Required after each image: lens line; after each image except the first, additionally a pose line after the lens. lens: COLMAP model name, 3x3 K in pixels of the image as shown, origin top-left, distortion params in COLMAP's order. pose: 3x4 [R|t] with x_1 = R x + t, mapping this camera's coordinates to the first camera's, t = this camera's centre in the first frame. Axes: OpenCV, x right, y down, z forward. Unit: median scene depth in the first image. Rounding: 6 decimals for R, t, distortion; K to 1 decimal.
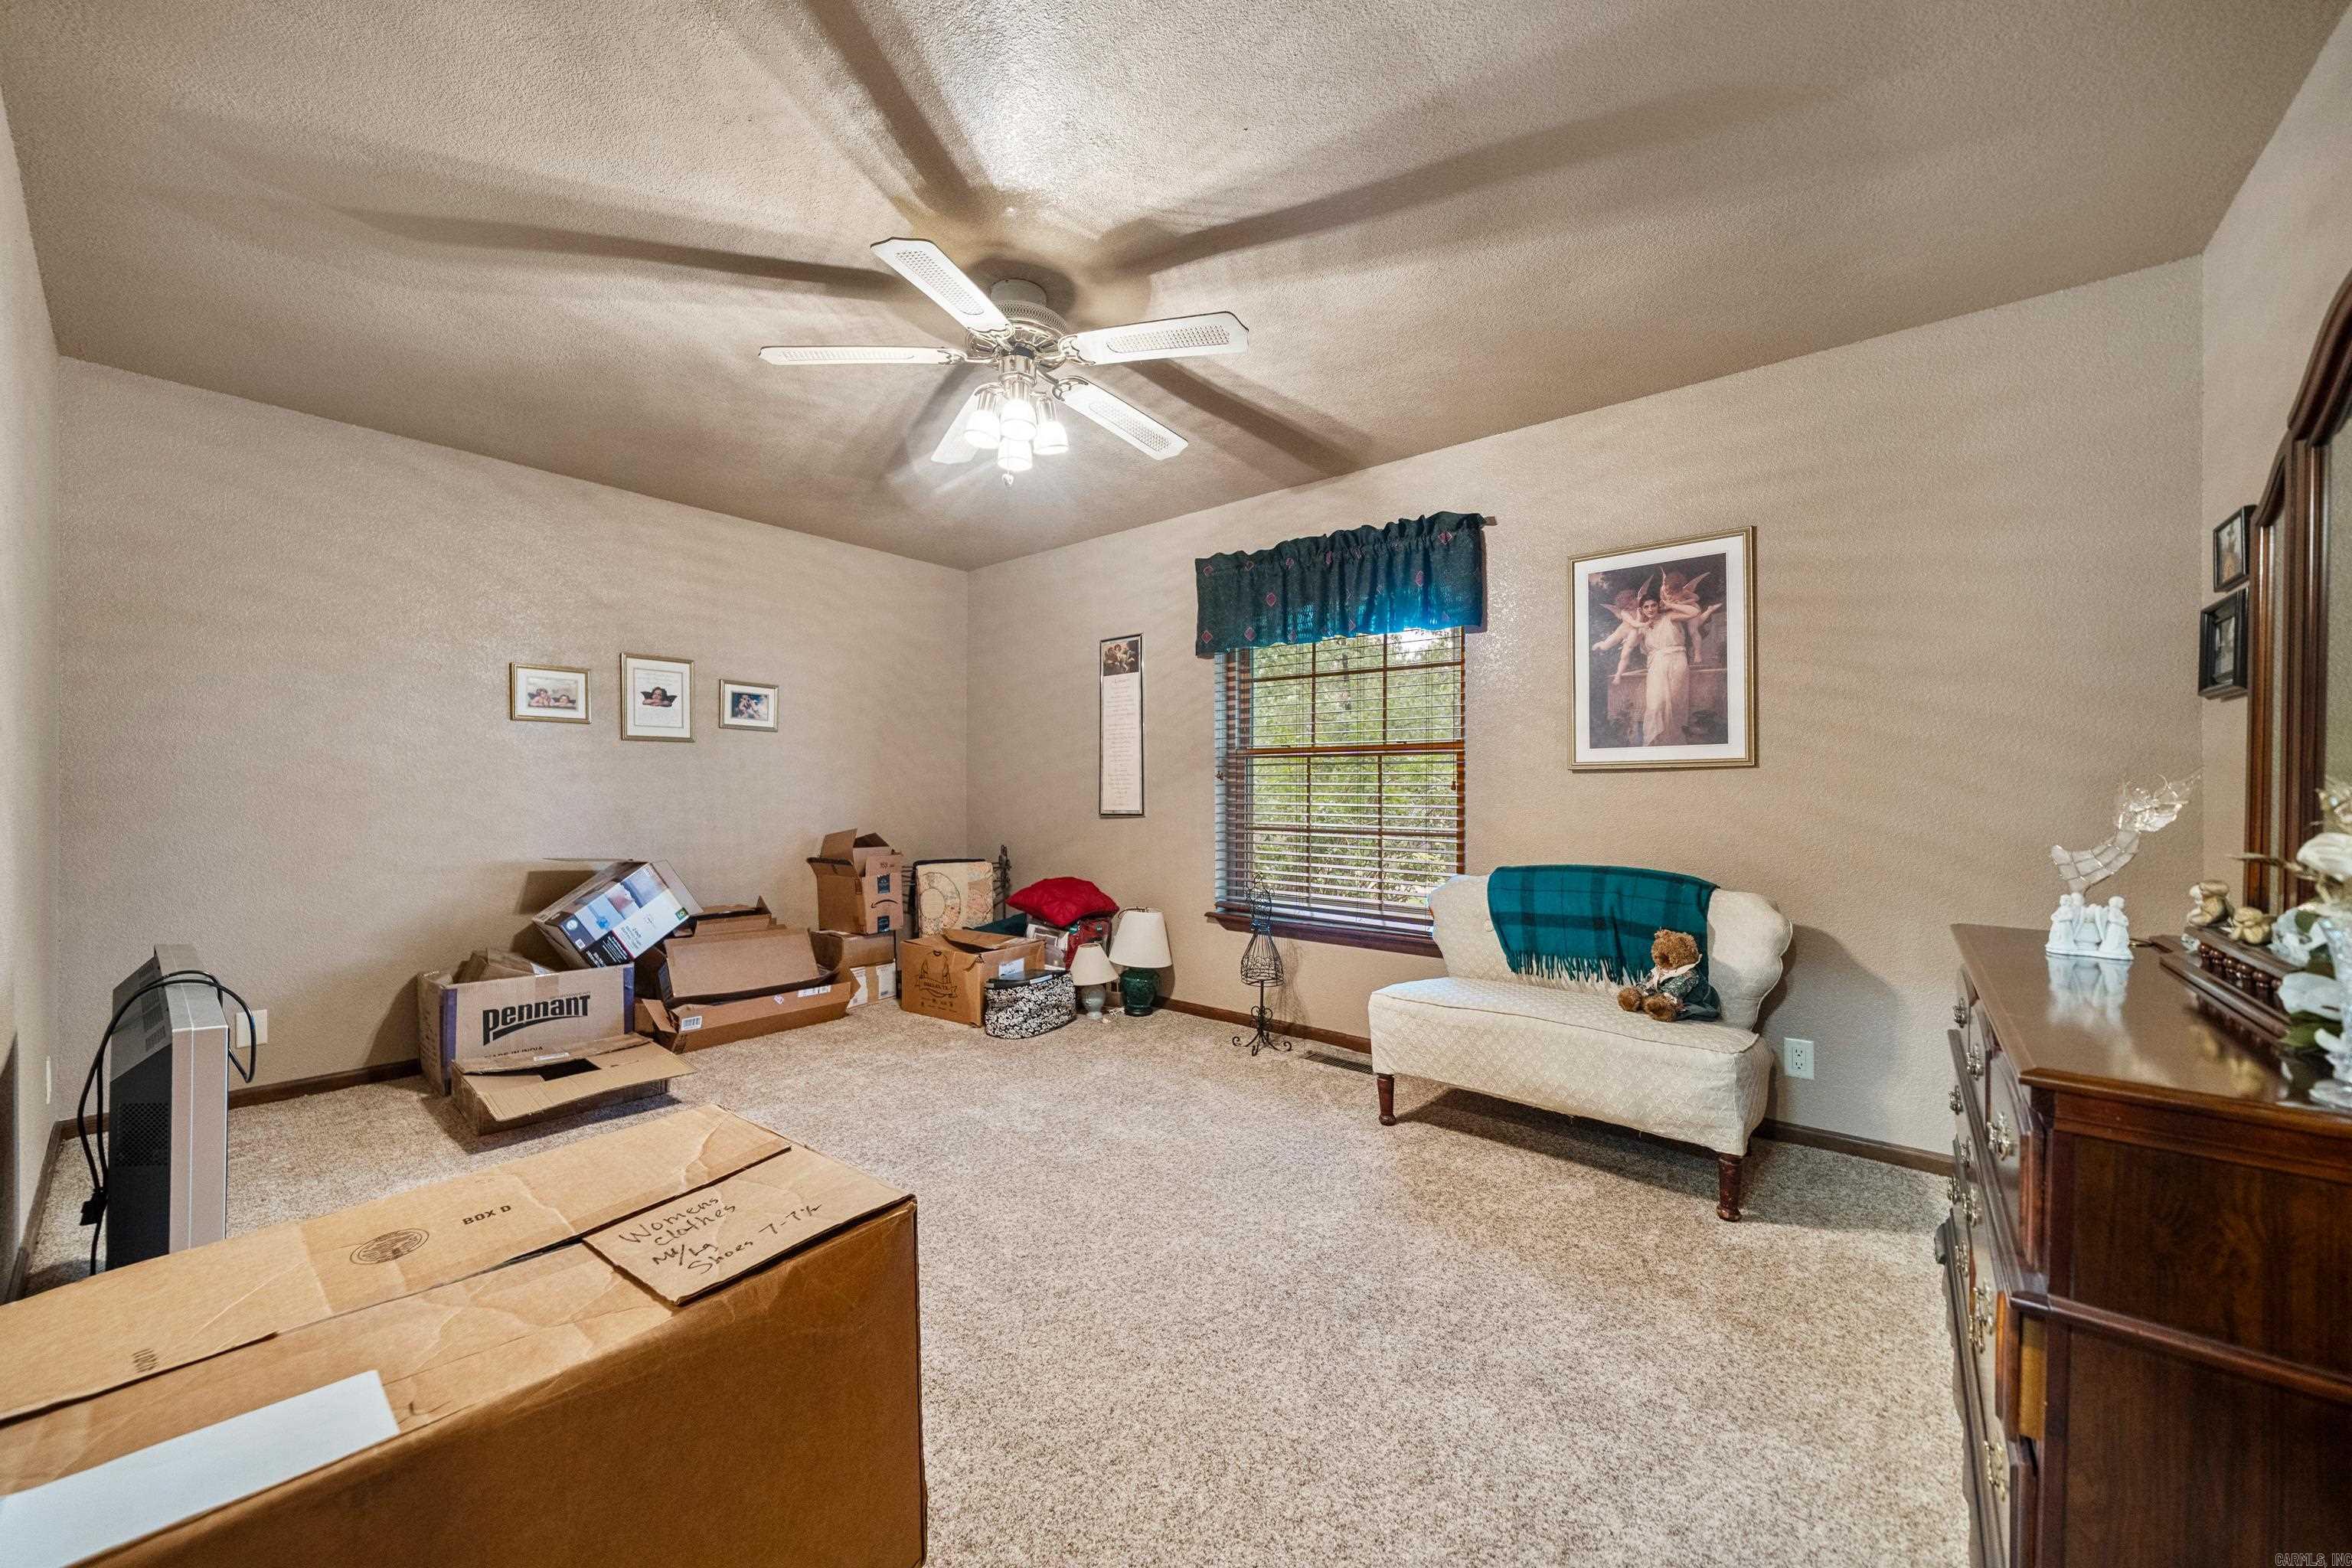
lens RADIAL K [[875.2, 0, 1164.3], [0, 875.2, 791.1], [0, 0, 1]] dist [-0.000988, -0.000034]
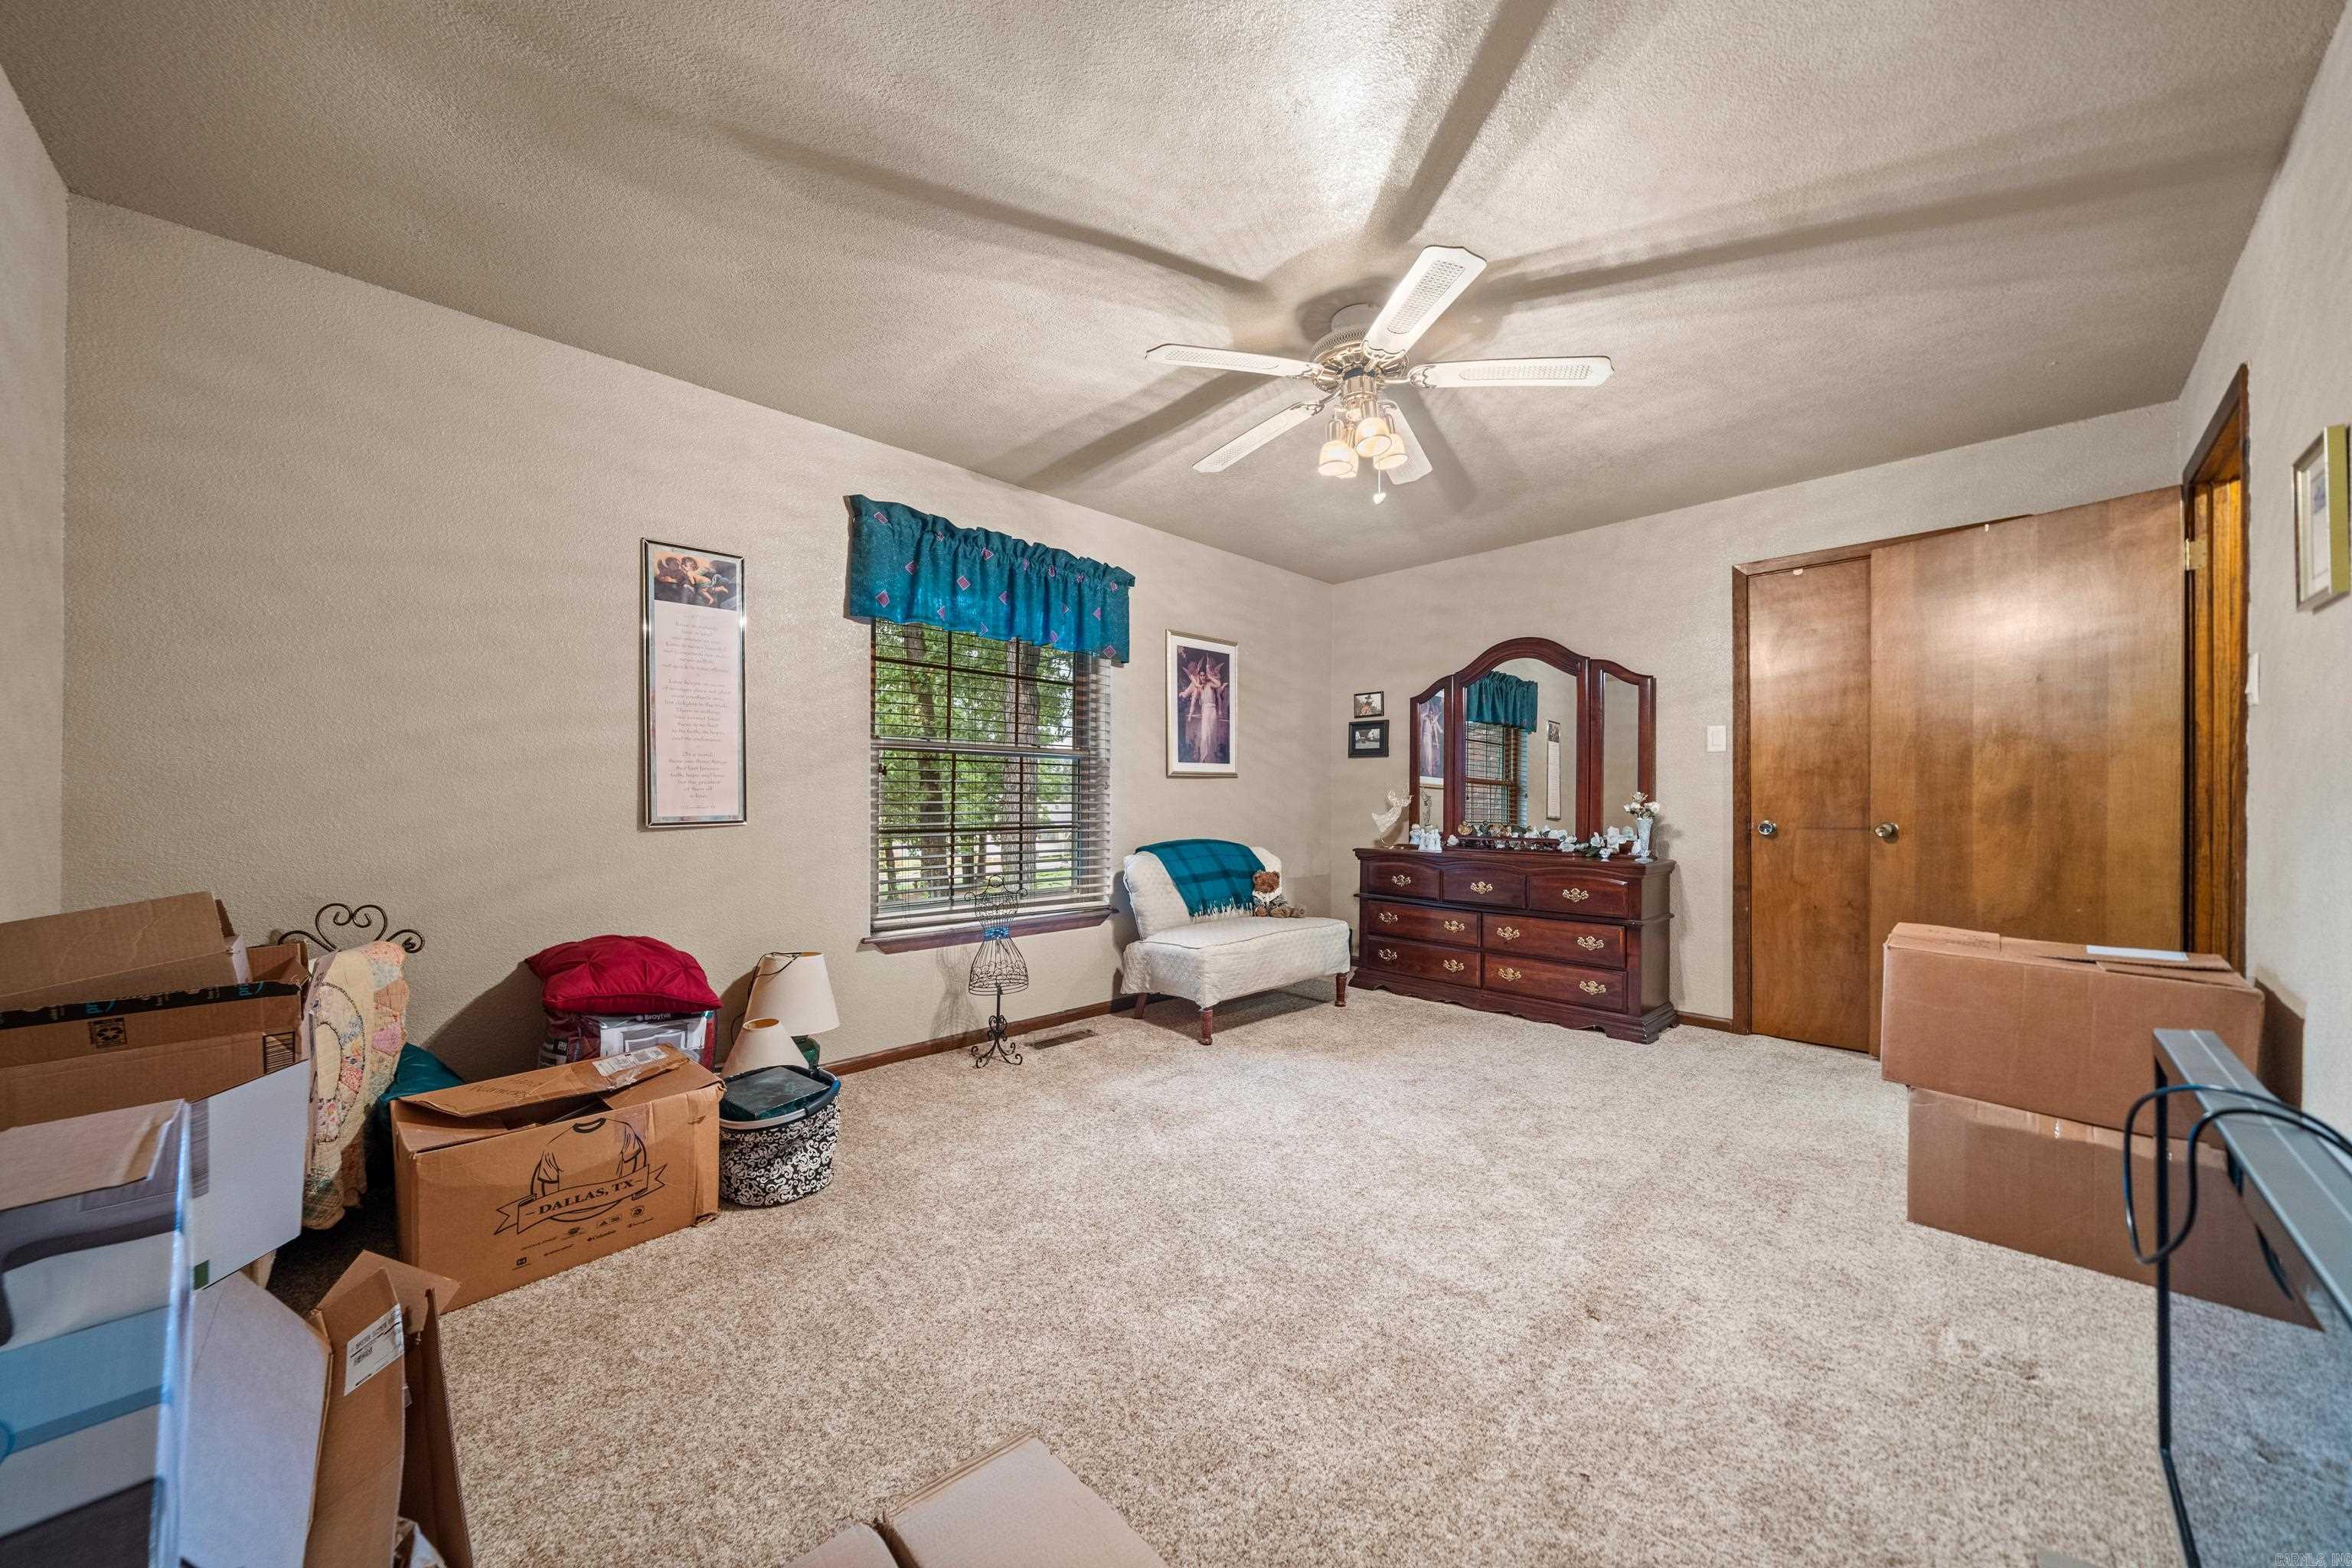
lens RADIAL K [[827.0, 0, 1165.9], [0, 827.0, 795.2], [0, 0, 1]] dist [-0.007052, 0.000580]
pose [[0.097315, 0.000584, 0.995253, -0.926910], [-0.002580, 0.999997, -0.000335, 0.008136], [-0.995250, -0.002535, 0.097317, 0.889764]]
